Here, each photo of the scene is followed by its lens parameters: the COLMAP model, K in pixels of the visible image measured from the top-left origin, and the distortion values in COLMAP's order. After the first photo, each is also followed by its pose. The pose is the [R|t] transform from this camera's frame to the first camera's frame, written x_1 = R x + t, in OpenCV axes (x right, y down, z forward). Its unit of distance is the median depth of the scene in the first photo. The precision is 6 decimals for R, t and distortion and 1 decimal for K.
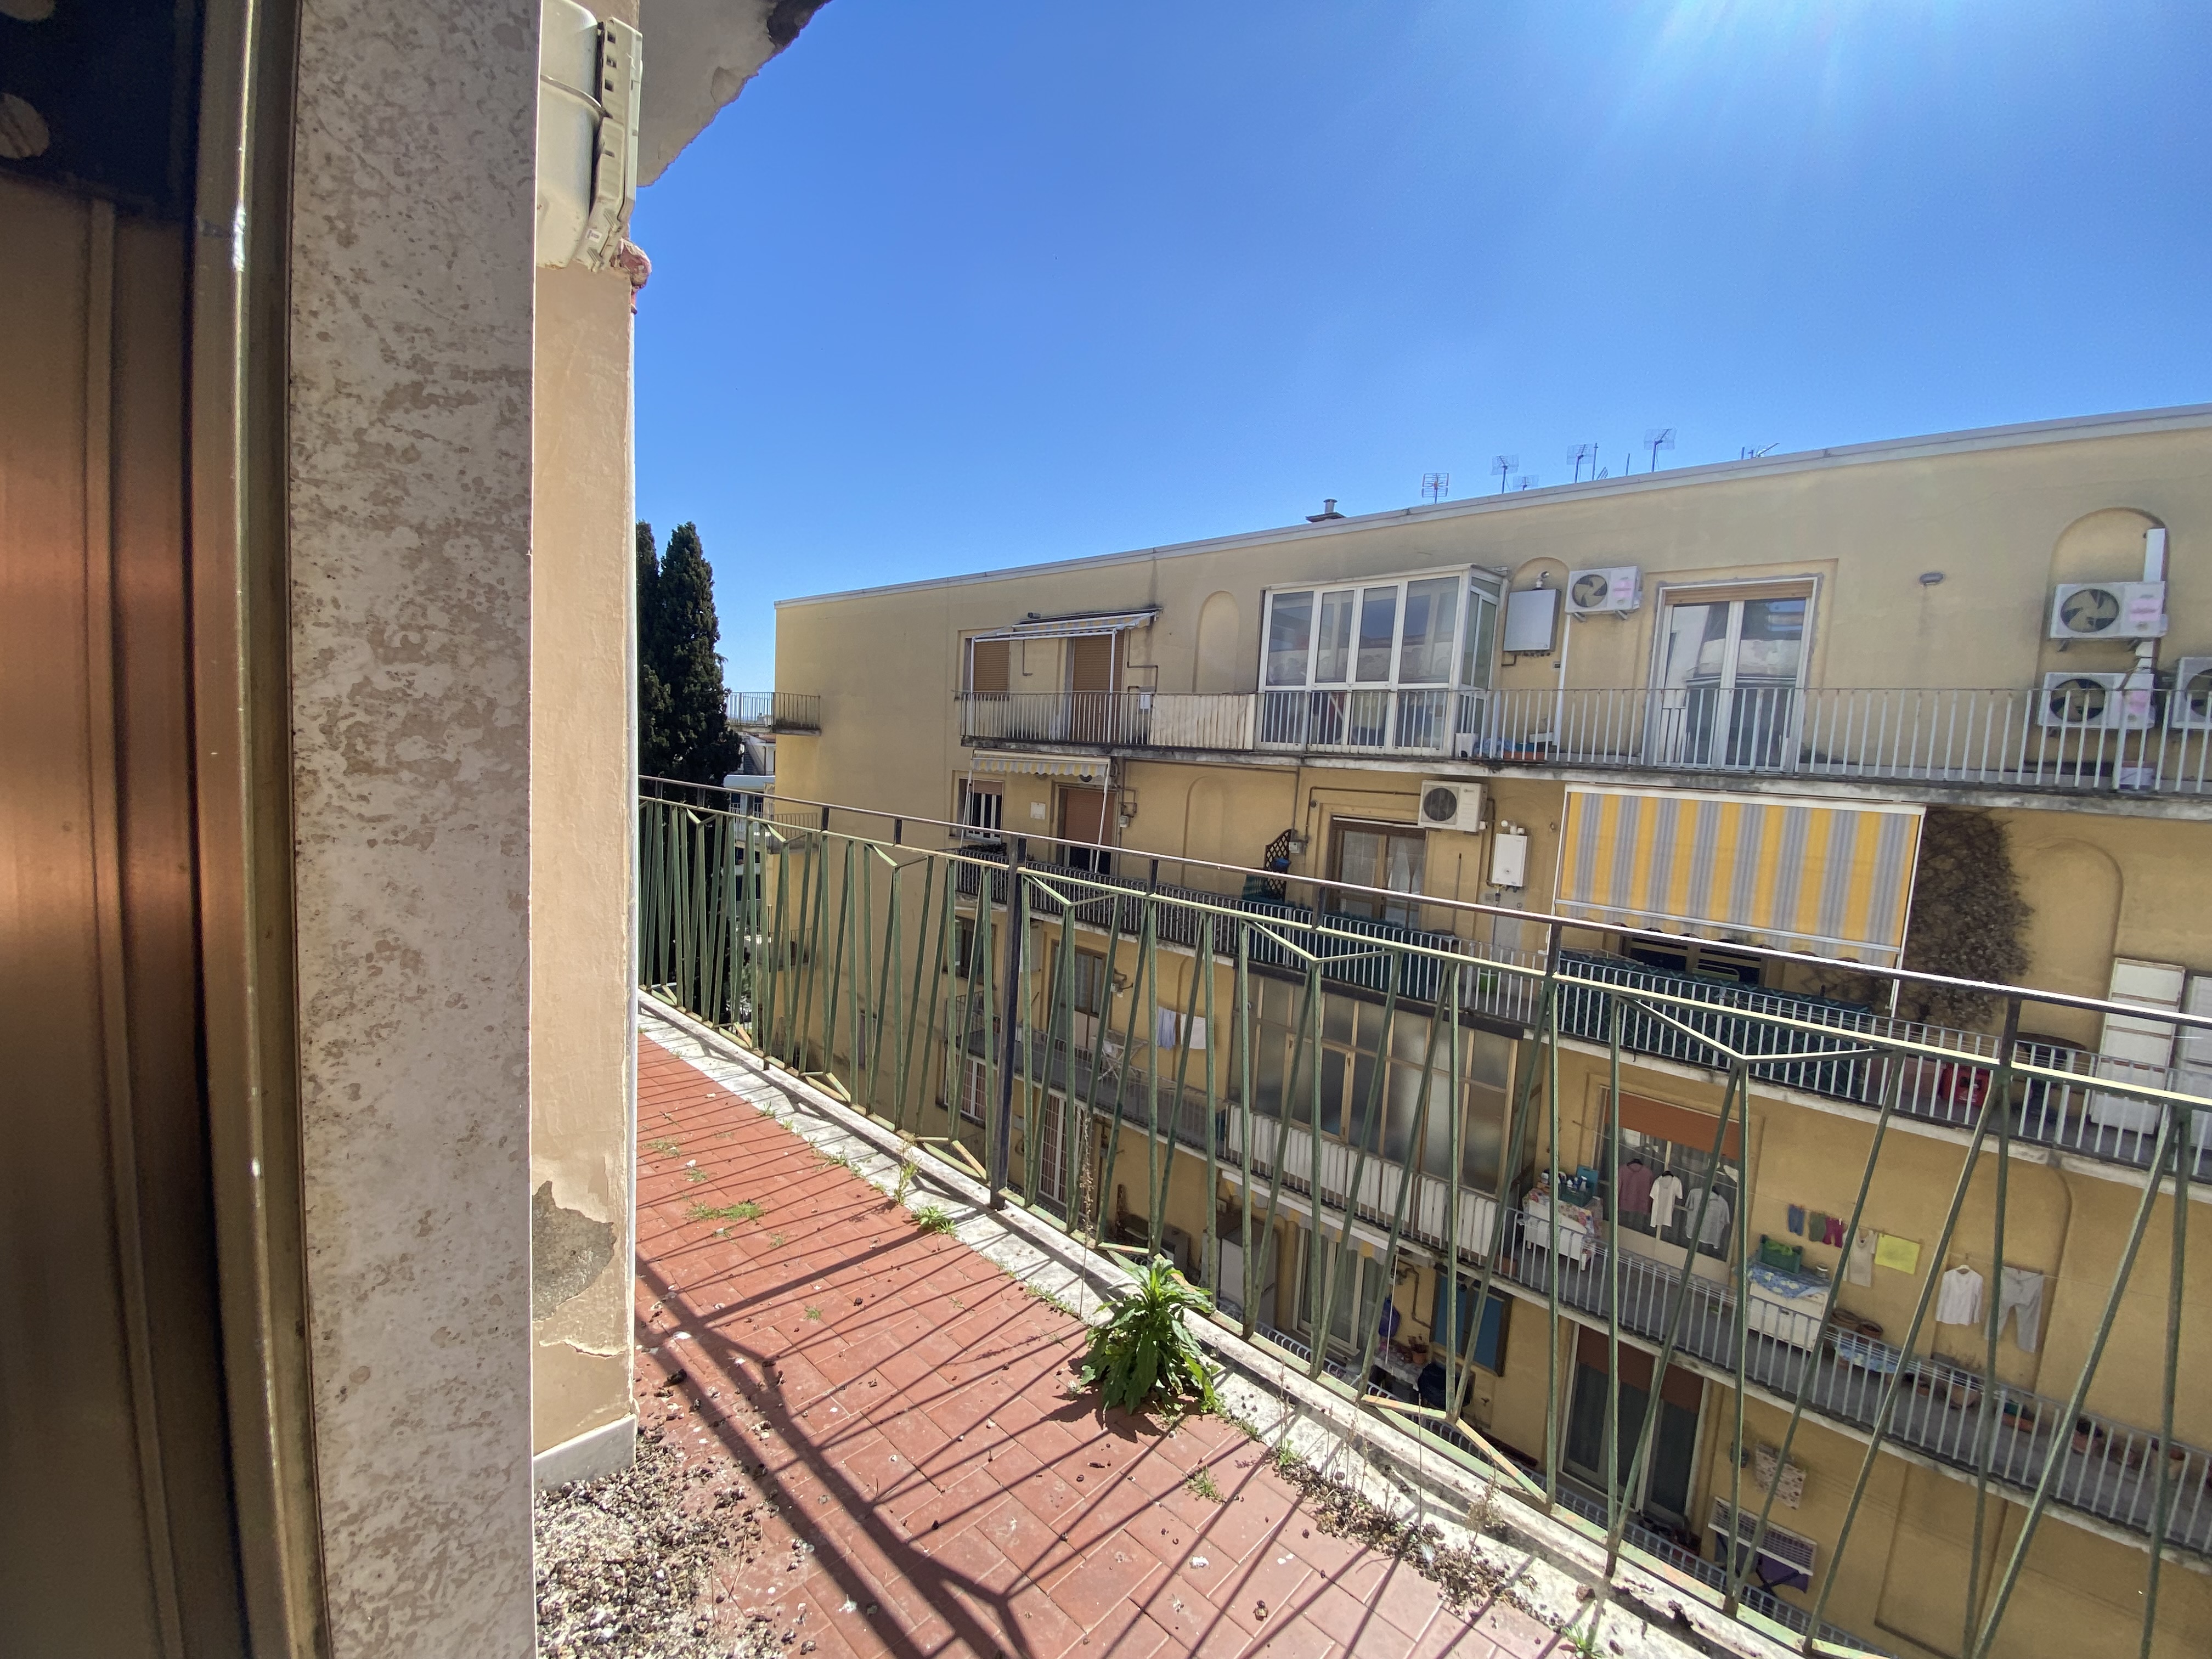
lens RADIAL K [[1007.0, 0, 1106.0], [0, 1007.0, 829.5], [0, 0, 1]] dist [-0.000336, -0.020546]
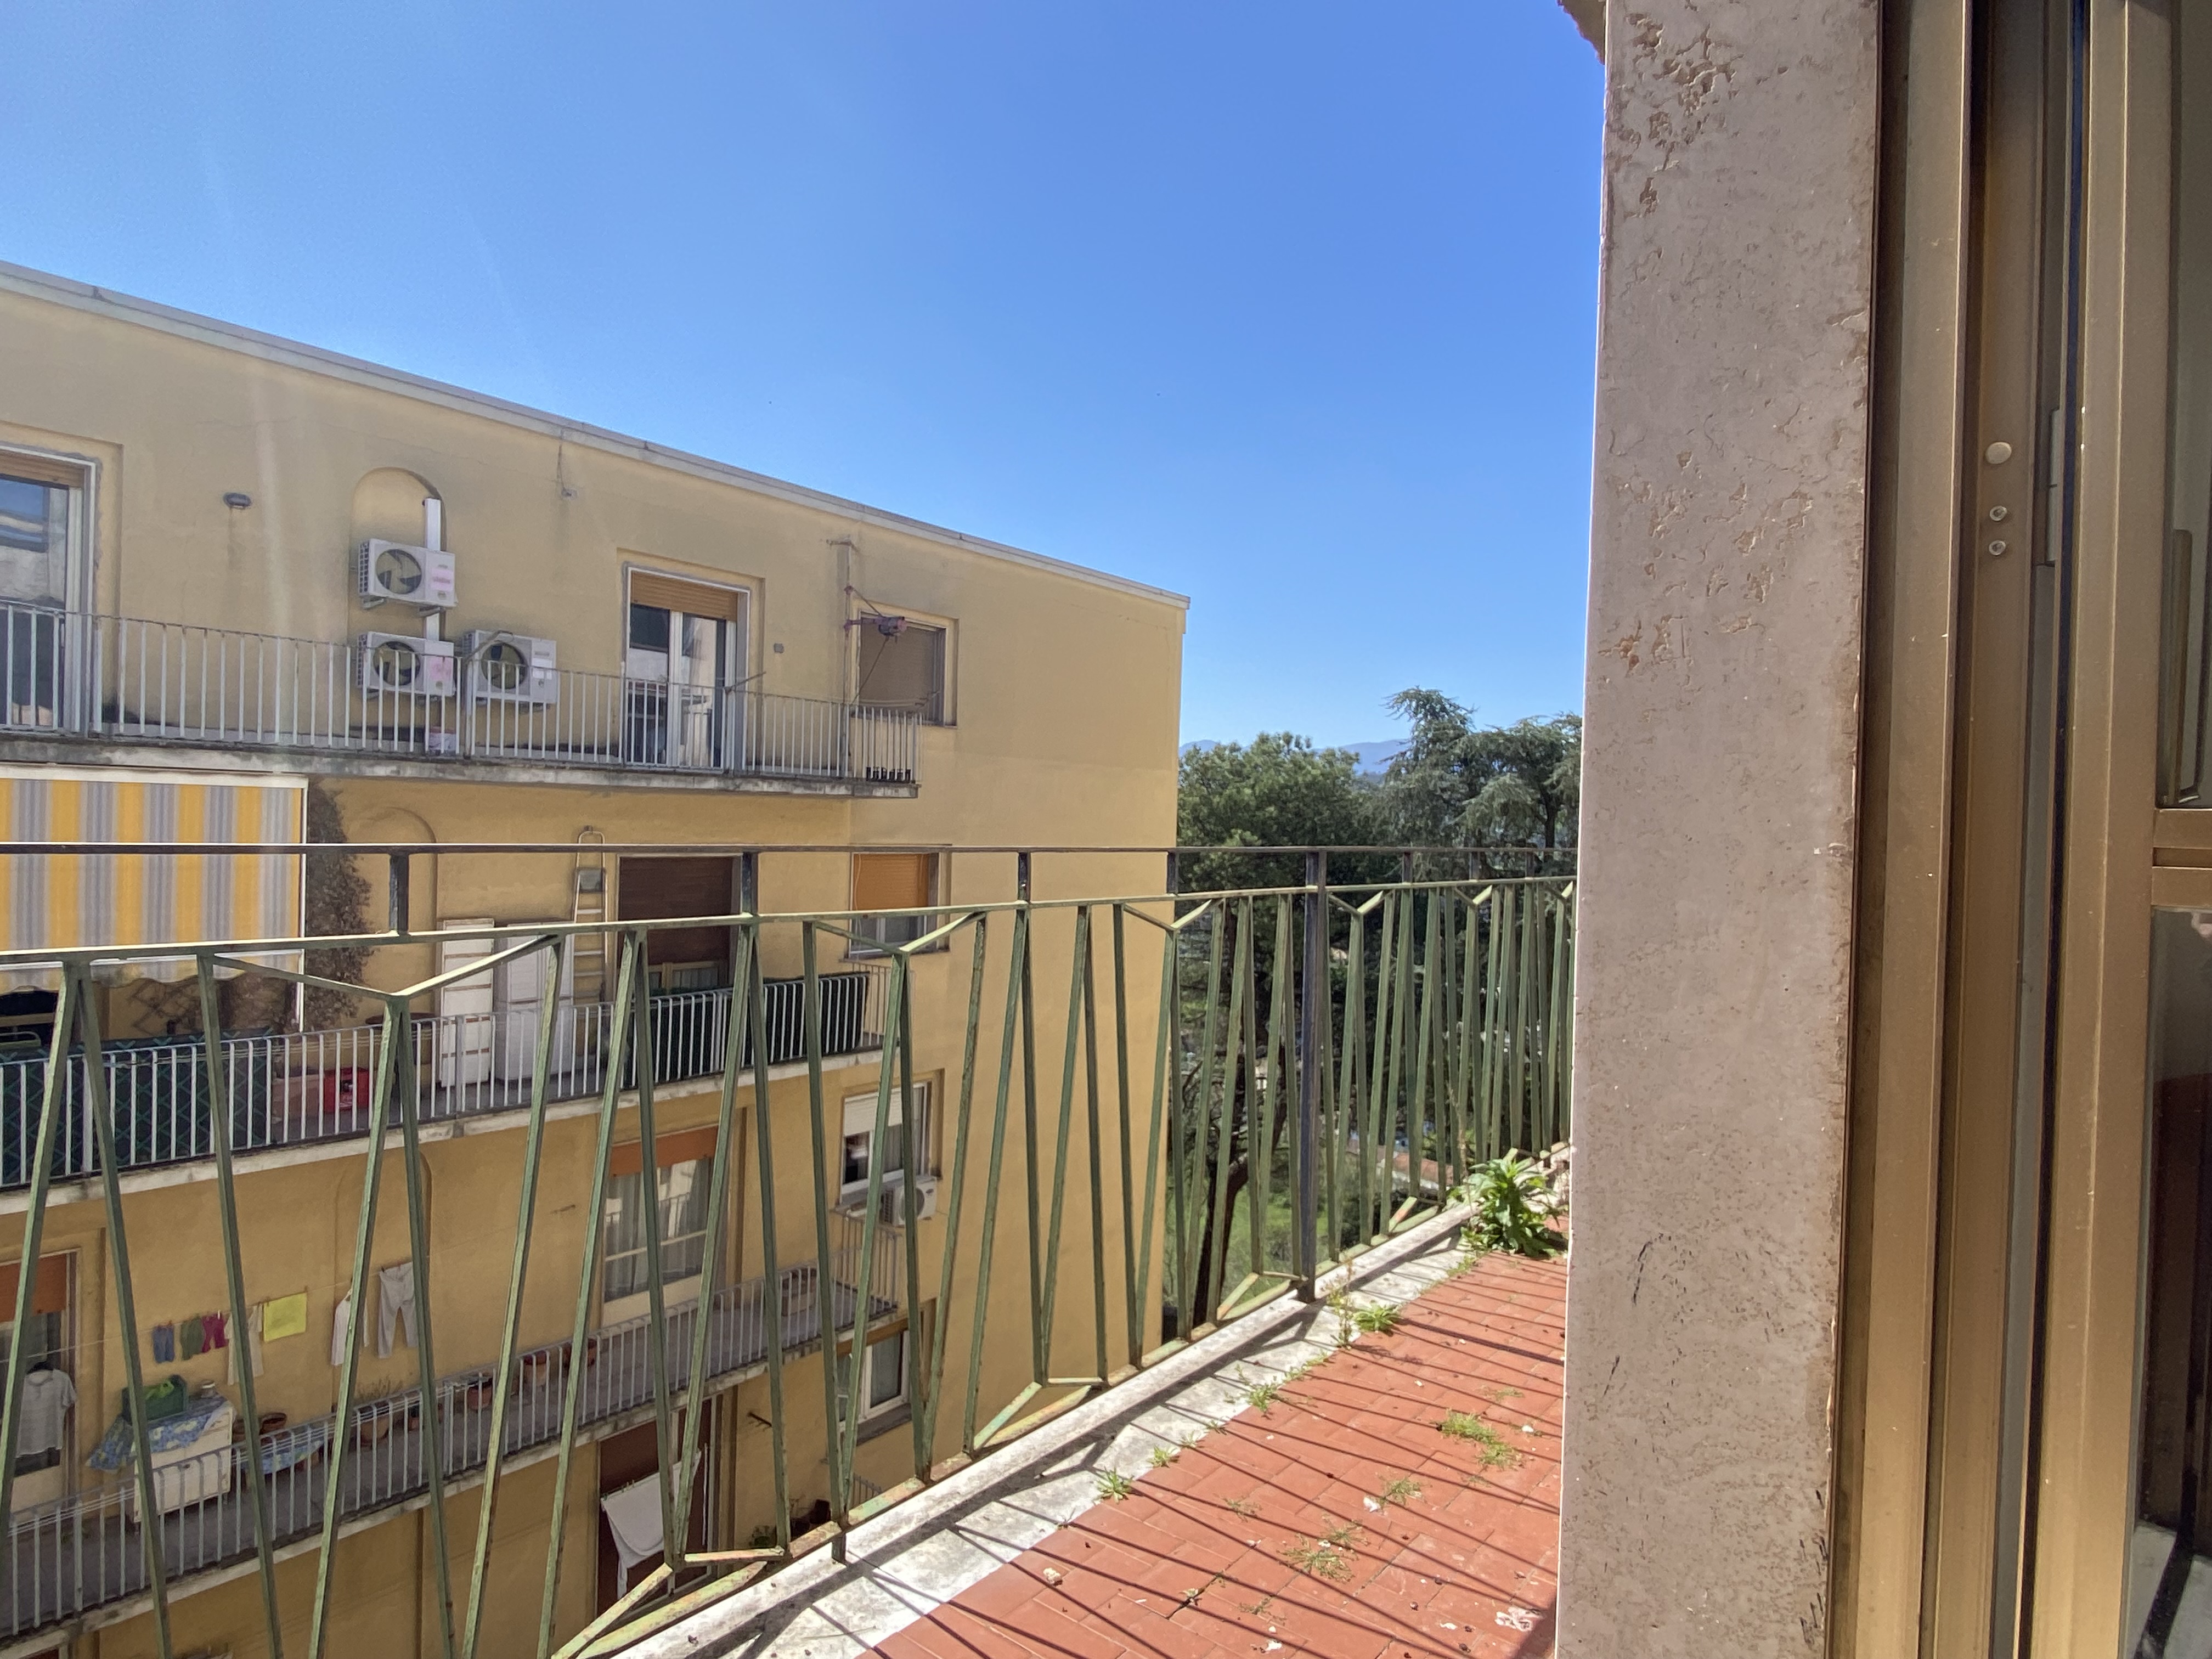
lens RADIAL K [[1398.3, 0, 1106.0], [0, 1398.3, 829.5], [0, 0, 1]] dist [-0.004640, -0.002118]
pose [[-0.180925, -0.064629, 0.981371, -0.491146], [0.039259, 0.996569, 0.072868, -0.040810], [-0.982713, 0.051711, -0.177767, 0.561637]]
